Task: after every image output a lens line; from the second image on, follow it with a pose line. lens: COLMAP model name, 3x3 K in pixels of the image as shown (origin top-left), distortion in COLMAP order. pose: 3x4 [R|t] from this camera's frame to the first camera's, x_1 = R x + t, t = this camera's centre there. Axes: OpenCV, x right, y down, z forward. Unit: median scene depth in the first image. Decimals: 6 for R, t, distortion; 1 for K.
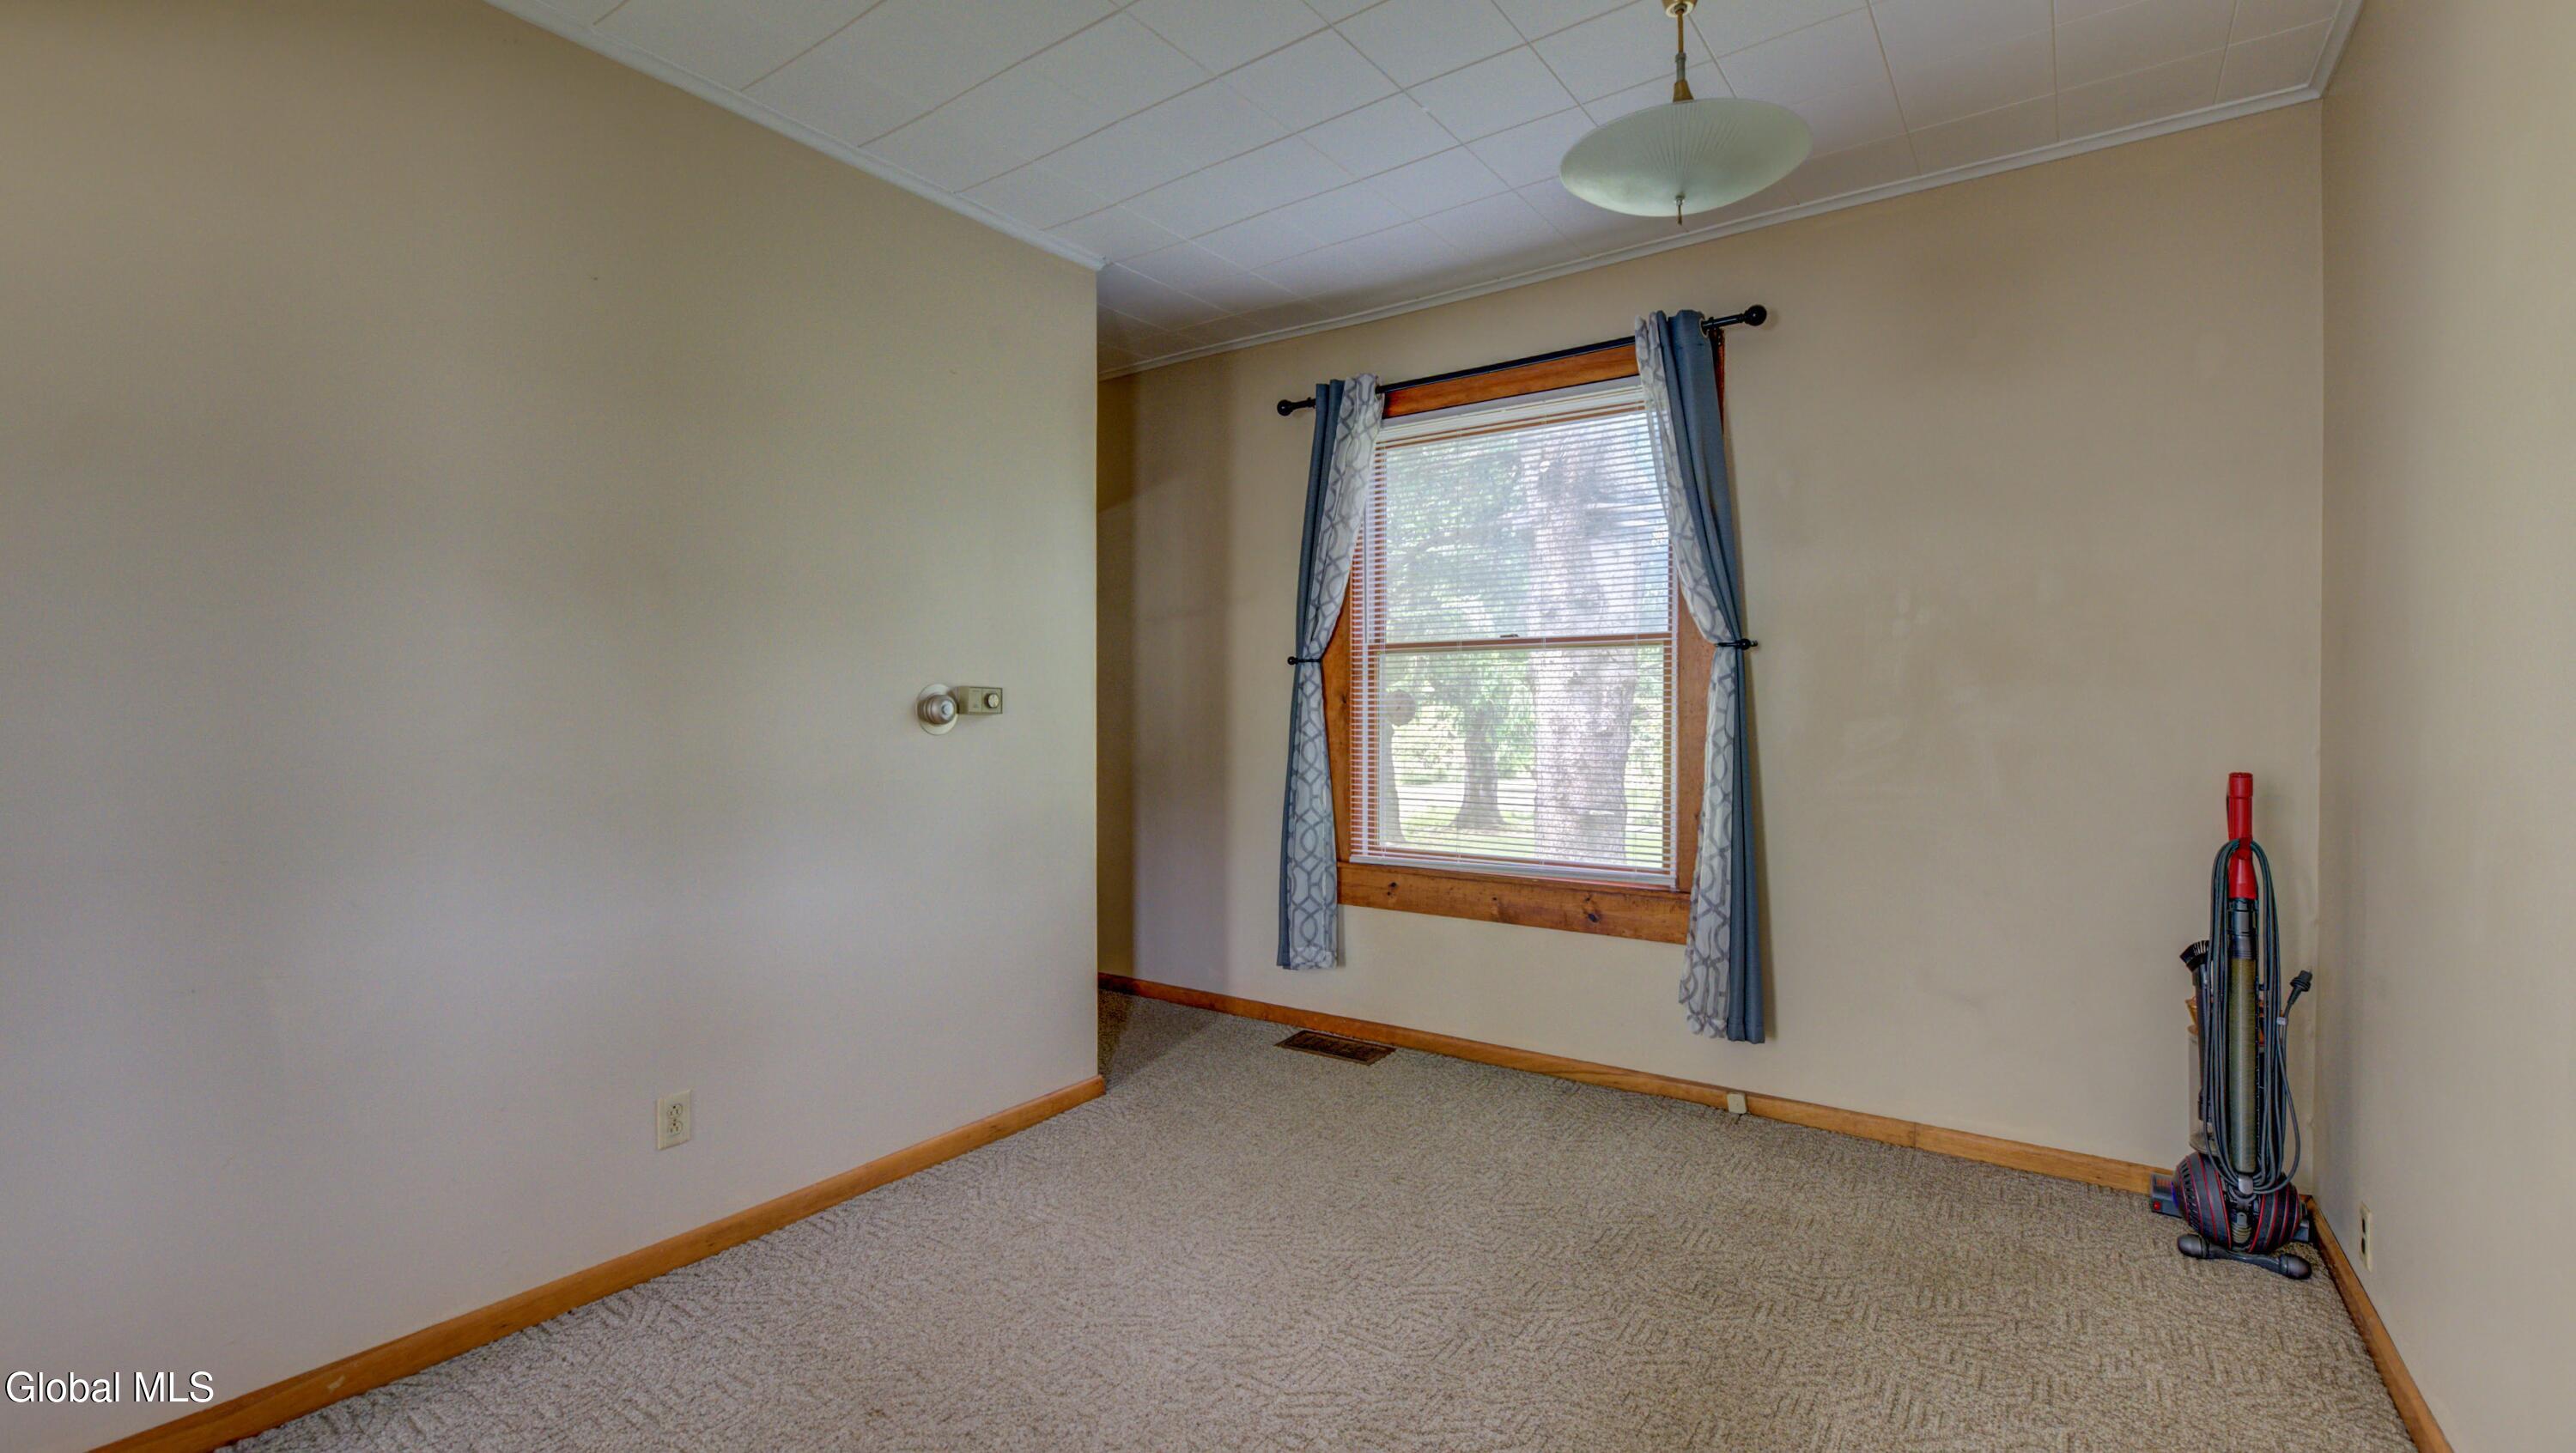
lens RADIAL K [[1112.6, 0, 1291.5], [0, 1112.6, 728.0], [0, 0, 1]] dist [-0.001006, -0.000235]
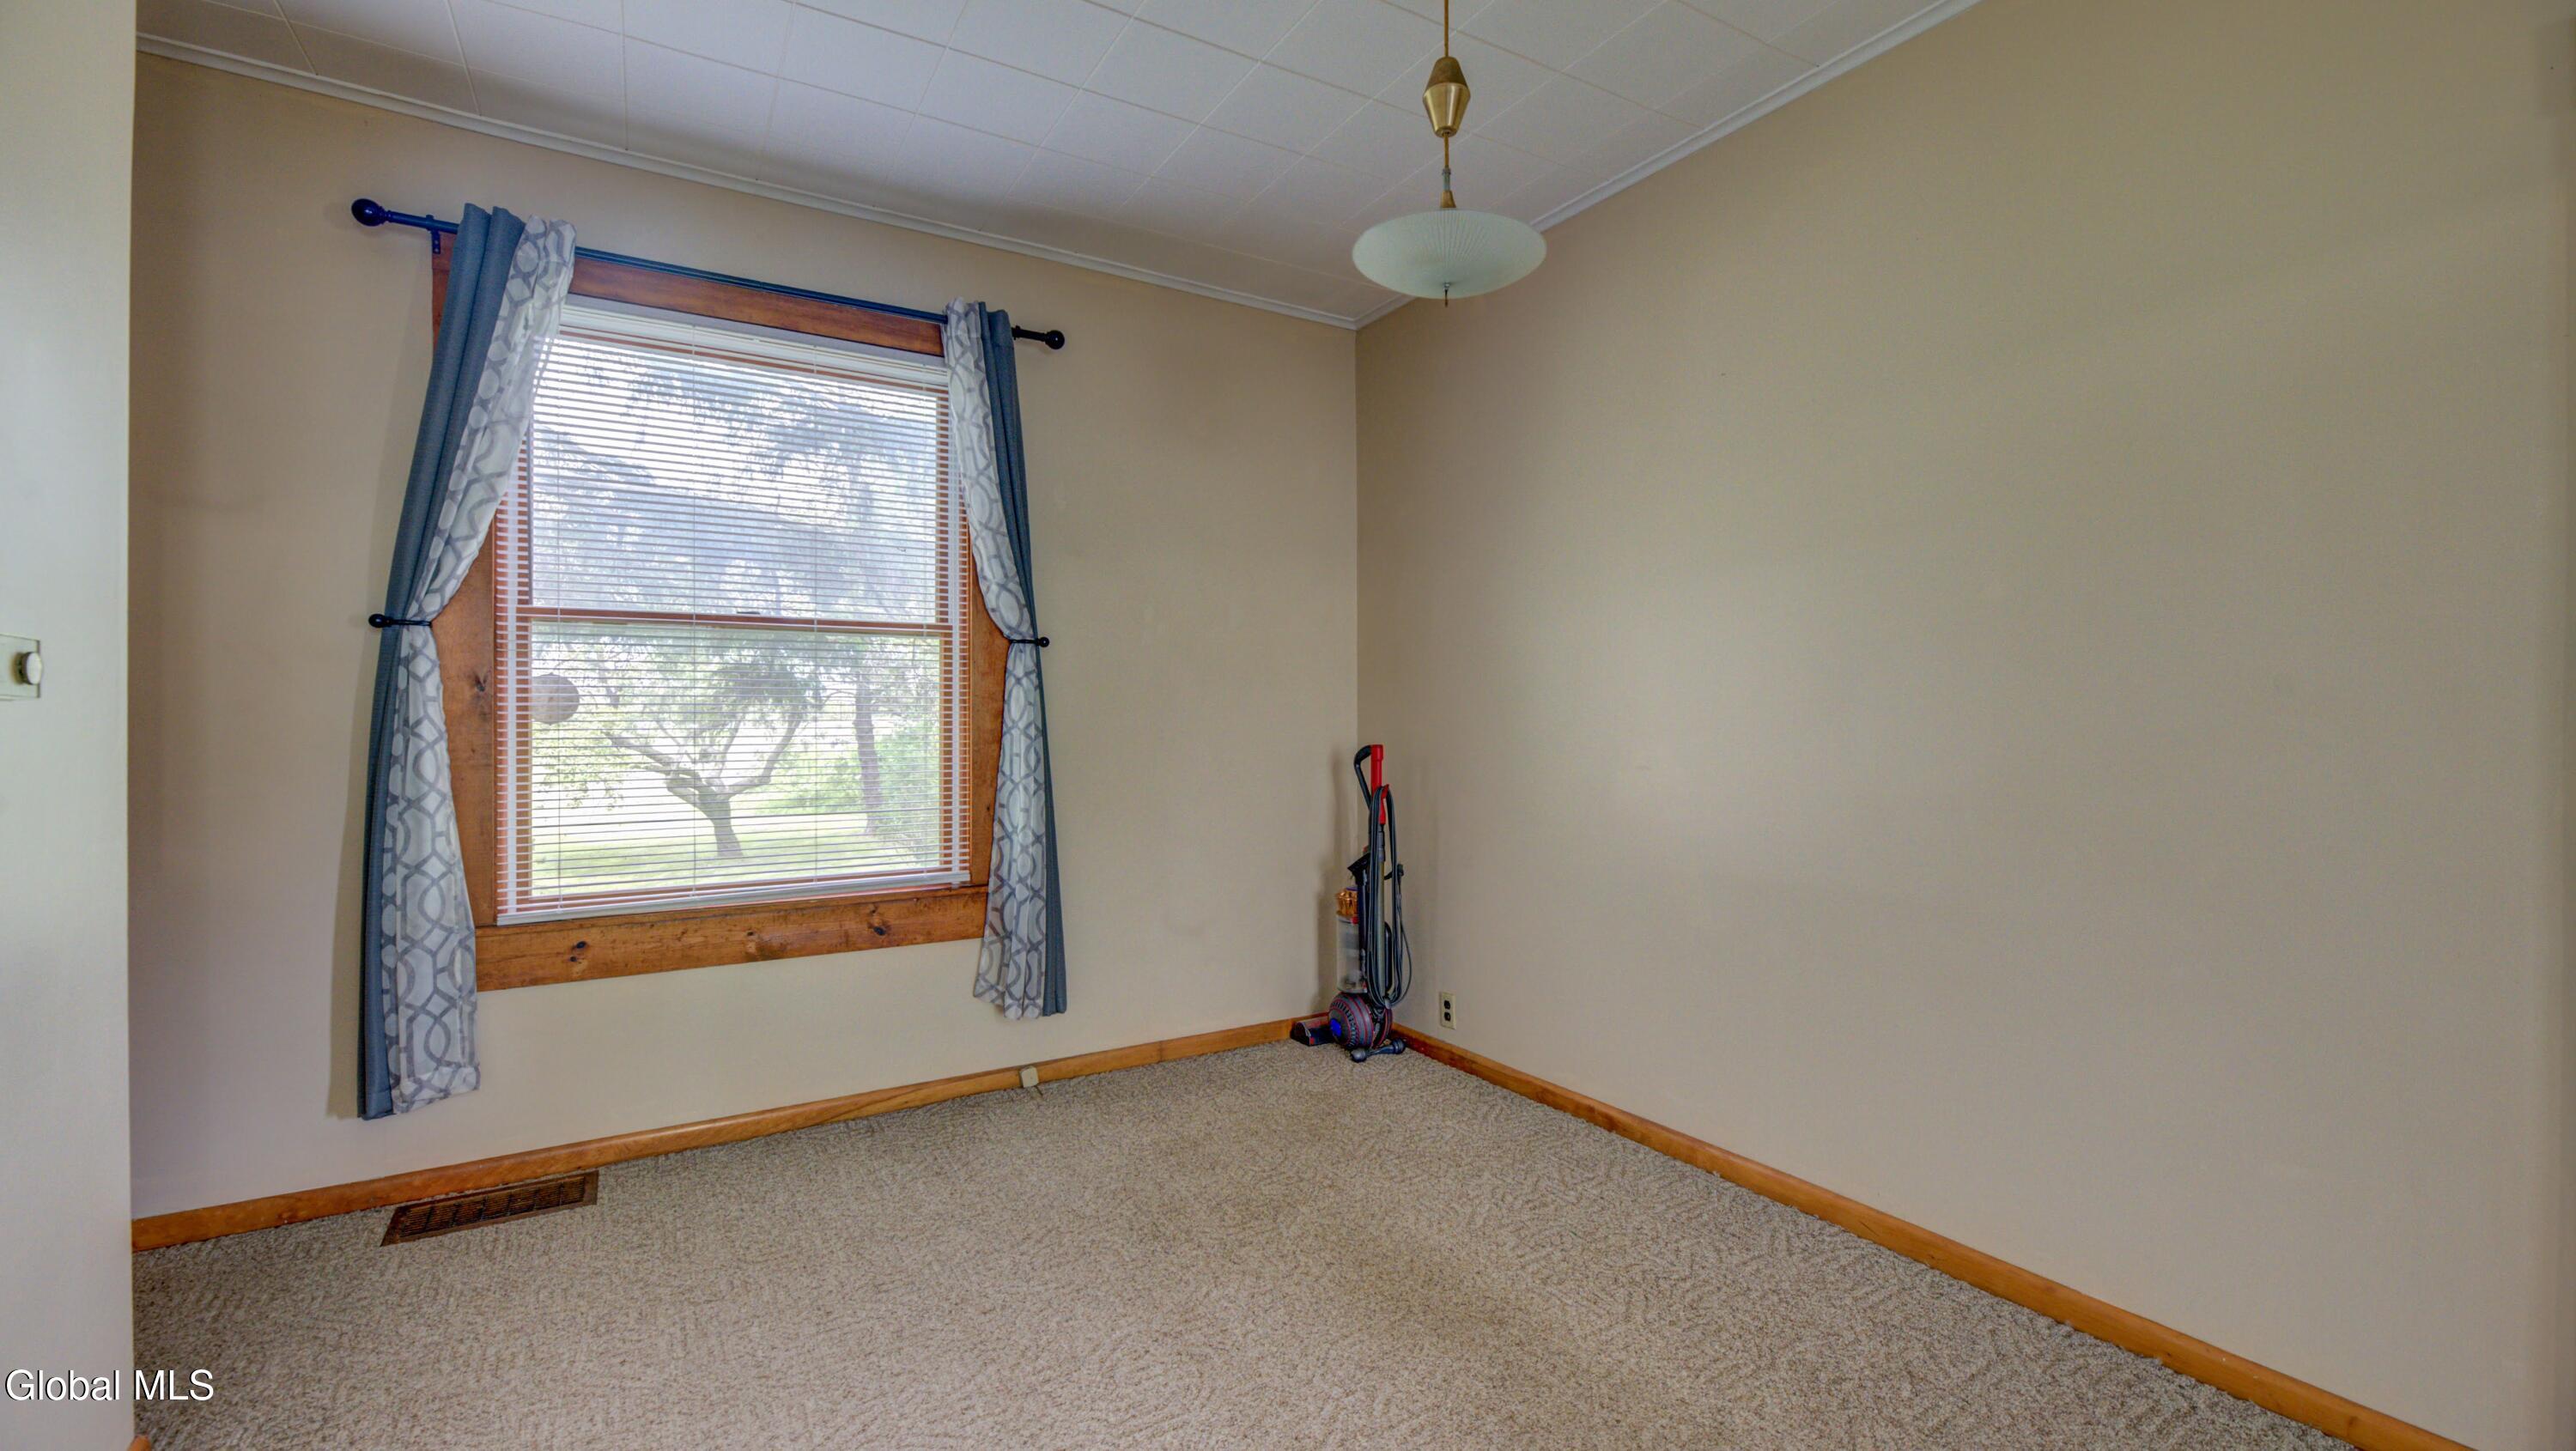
lens RADIAL K [[1059.7, 0, 1294.1], [0, 1059.7, 713.7], [0, 0, 1]] dist [-0.002275, -0.000999]
pose [[0.401304, 0.000300, 0.915945, -0.355151], [0.013251, 0.999893, -0.006133, 0.002121], [-0.915849, 0.014598, 0.401258, 0.308819]]
